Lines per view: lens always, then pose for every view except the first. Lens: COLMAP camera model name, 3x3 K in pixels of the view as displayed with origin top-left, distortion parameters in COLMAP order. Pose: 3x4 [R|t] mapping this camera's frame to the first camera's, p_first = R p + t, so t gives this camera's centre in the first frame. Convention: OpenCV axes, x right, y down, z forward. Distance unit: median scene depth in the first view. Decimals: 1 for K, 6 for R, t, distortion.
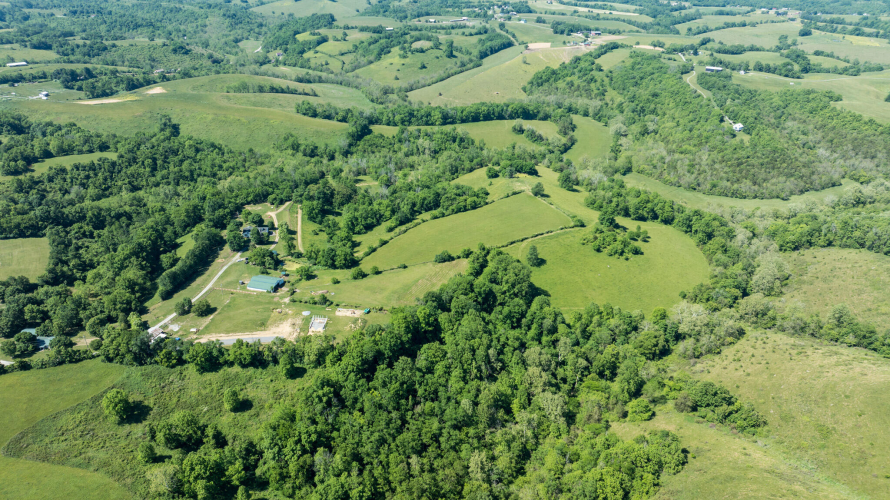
lens RADIAL K [[622.4, 0, 448.3], [0, 622.4, 245.0], [0, 0, 1]] dist [-0.037005, 0.043157]
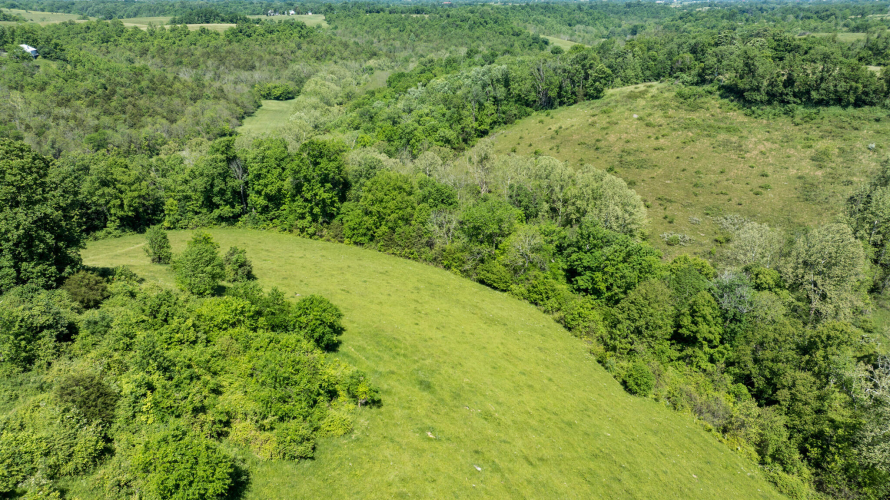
lens RADIAL K [[622.4, 0, 451.1], [0, 622.4, 252.8], [0, 0, 1]] dist [-0.037005, 0.043157]
pose [[0.333507, -0.365471, 0.869025, 0.103893], [0.420520, 0.882685, 0.209833, -0.016980], [-0.843763, 0.295461, 0.448070, 0.526408]]
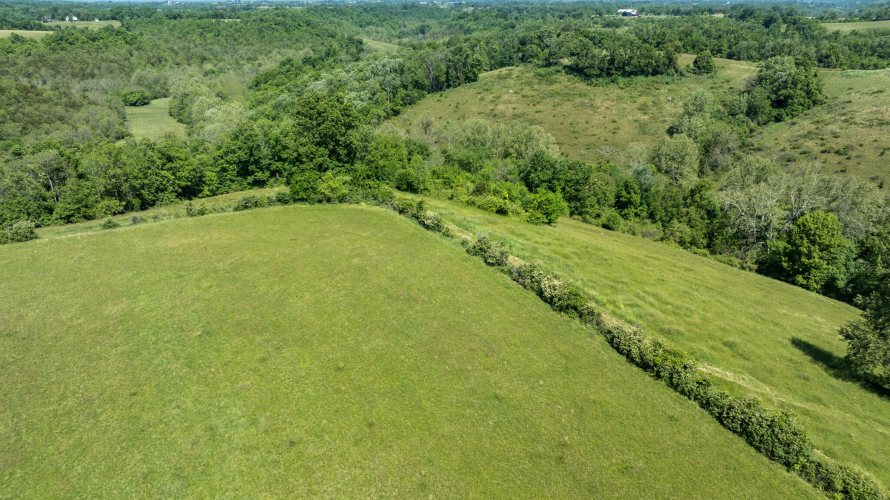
lens RADIAL K [[622.4, 0, 448.4], [0, 622.4, 252.7], [0, 0, 1]] dist [-0.037005, 0.043157]
pose [[-0.016352, -0.385289, 0.922651, 0.014494], [0.447318, 0.822460, 0.351378, -0.045562], [-0.894225, 0.418465, 0.158898, 0.576302]]
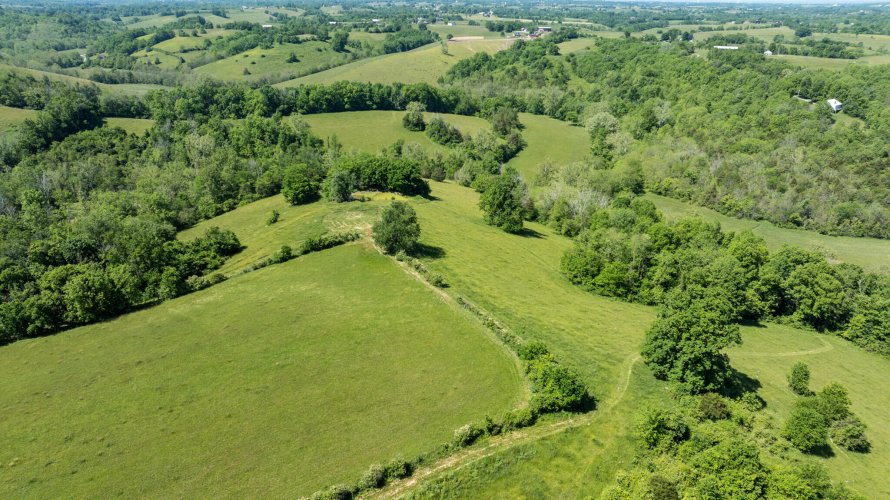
lens RADIAL K [[622.4, 0, 449.1], [0, 622.4, 248.5], [0, 0, 1]] dist [-0.037005, 0.043157]
pose [[0.996529, -0.027990, 0.078396, 0.097402], [0.034037, 0.996459, -0.076888, -0.039559], [-0.075966, 0.079290, 0.993953, 0.486425]]
